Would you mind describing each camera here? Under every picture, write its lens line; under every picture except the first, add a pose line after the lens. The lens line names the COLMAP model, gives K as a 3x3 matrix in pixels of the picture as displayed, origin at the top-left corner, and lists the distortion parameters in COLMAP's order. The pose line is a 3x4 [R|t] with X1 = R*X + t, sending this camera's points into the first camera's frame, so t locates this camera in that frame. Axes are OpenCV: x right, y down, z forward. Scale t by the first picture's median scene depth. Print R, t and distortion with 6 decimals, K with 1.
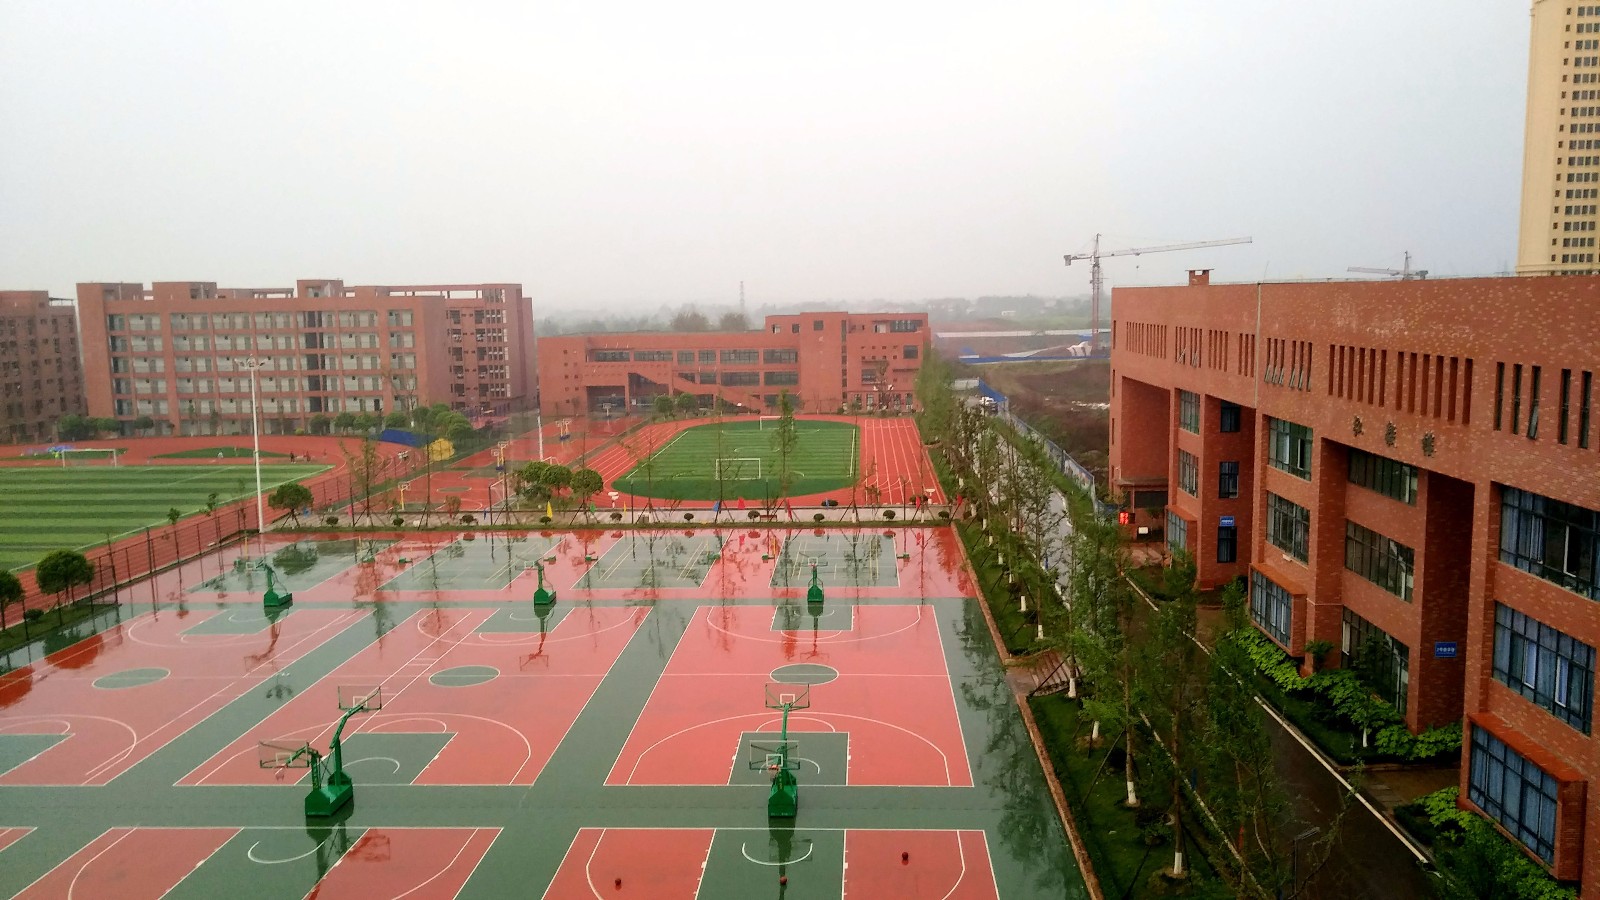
lens RADIAL K [[1186.0, 0, 809.2], [0, 1186.0, 452.3], [0, 0, 1]] dist [0.055943, -0.058381]
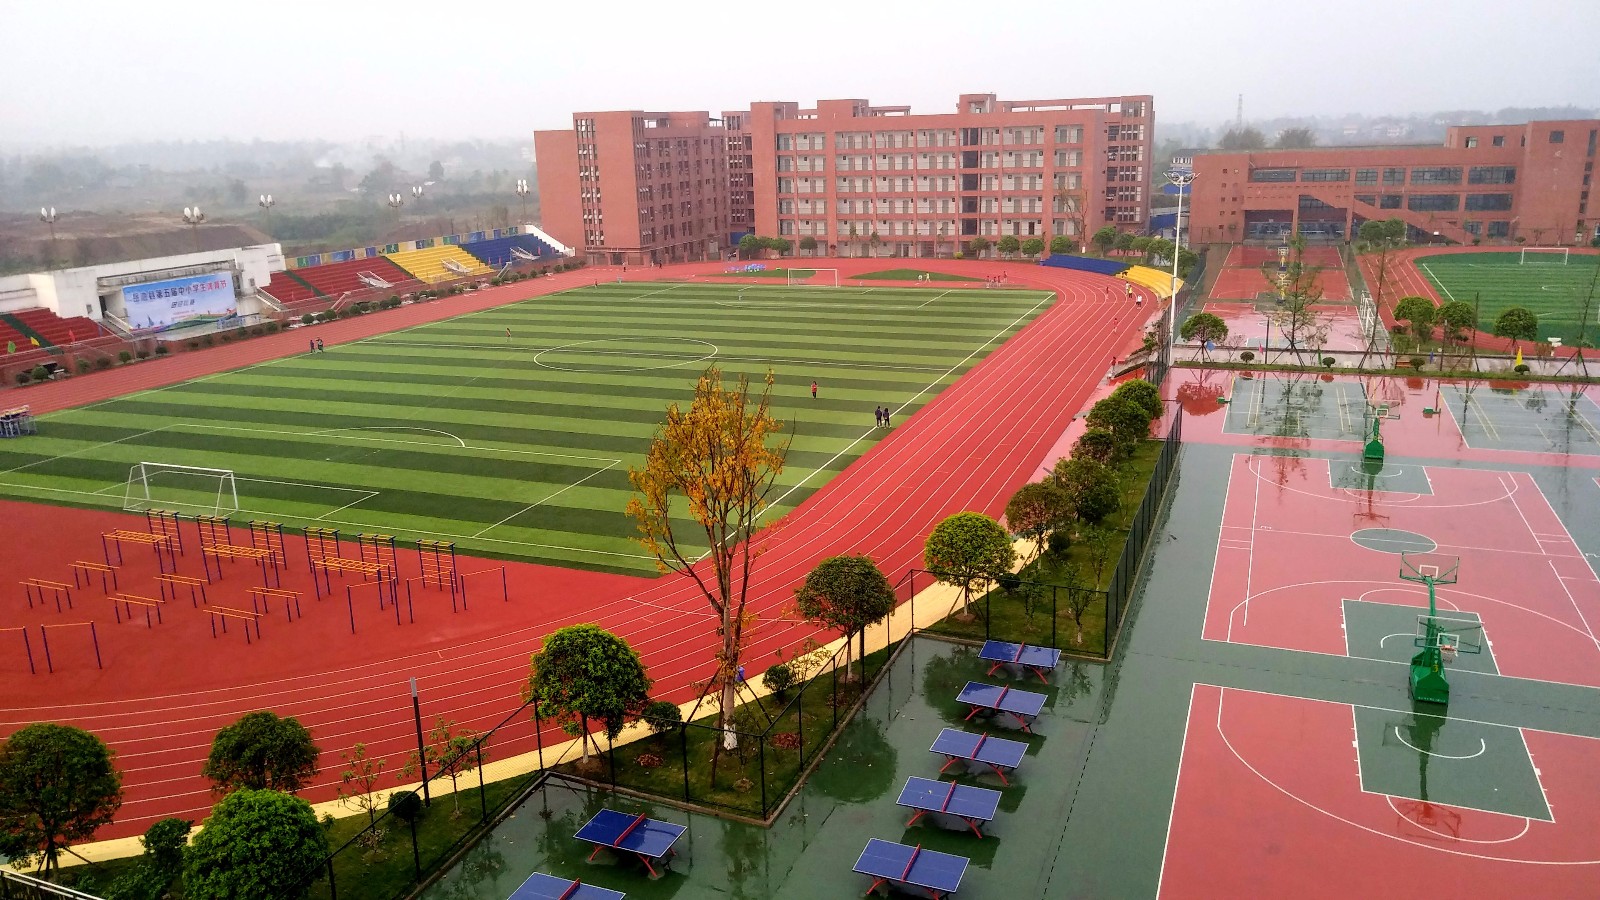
lens RADIAL K [[1195.1, 0, 800.0], [0, 1195.1, 450.0], [0, 0, 1]] dist [0.053967, -0.049115]
pose [[0.946684, 0.075478, -0.313197, -0.223796], [-0.031183, 0.989071, 0.144106, 0.003254], [0.320651, -0.126657, 0.938691, 0.015449]]
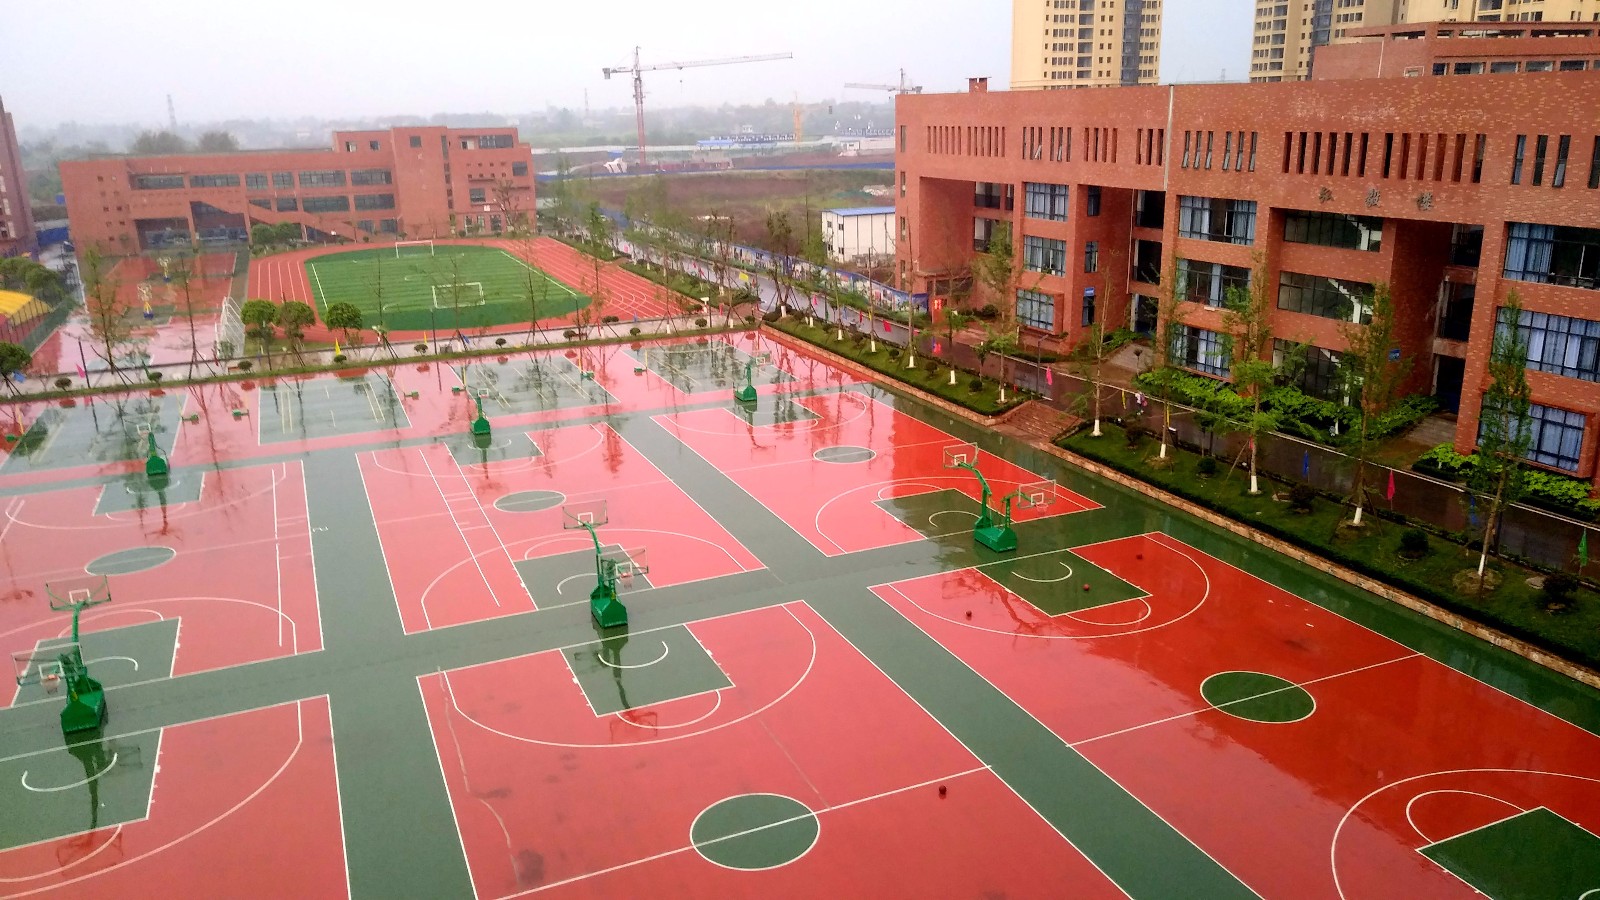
lens RADIAL K [[1186.0, 0, 809.2], [0, 1186.0, 452.3], [0, 0, 1]] dist [0.055943, -0.058381]
pose [[0.895217, -0.128192, 0.426794, -0.155438], [0.064944, 0.985036, 0.159643, 0.002442], [-0.440873, -0.115197, 0.890146, 0.012496]]
